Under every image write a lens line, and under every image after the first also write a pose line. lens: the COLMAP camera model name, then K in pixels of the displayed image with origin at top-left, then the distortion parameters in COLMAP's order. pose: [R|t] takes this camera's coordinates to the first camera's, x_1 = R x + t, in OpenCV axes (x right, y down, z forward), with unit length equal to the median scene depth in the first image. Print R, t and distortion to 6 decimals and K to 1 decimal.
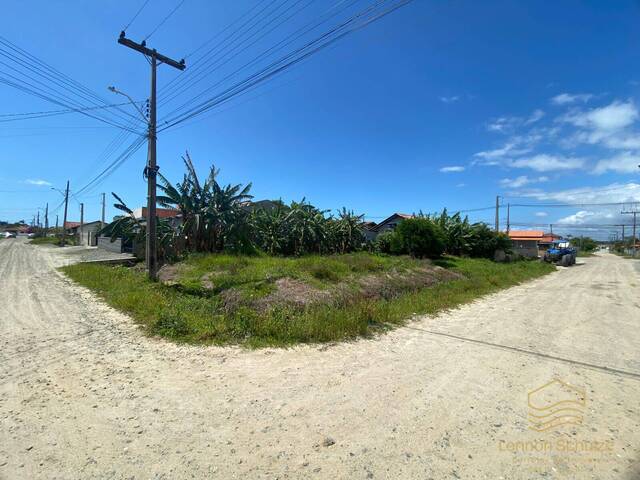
lens RADIAL K [[256.0, 0, 319.5], [0, 256.0, 240.5], [0, 0, 1]] dist [-0.006724, 0.000073]
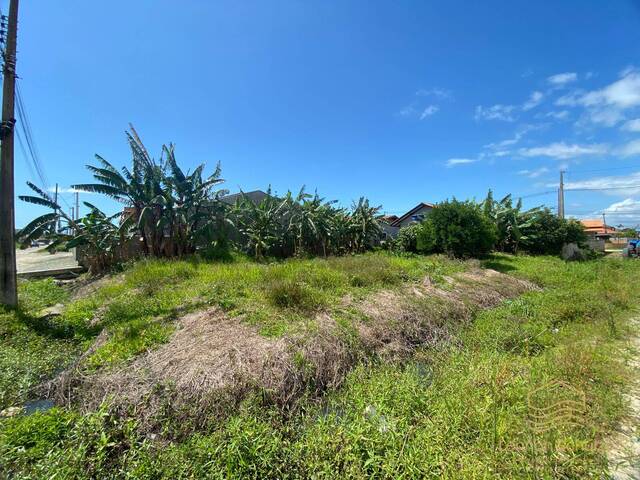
lens RADIAL K [[256.0, 0, 319.0], [0, 256.0, 237.9], [0, 0, 1]] dist [-0.006724, 0.000073]
pose [[0.995257, -0.032940, -0.091529, 0.061724], [0.031821, 0.999400, -0.013652, 0.008929], [0.091924, 0.010675, 0.995709, 0.233332]]
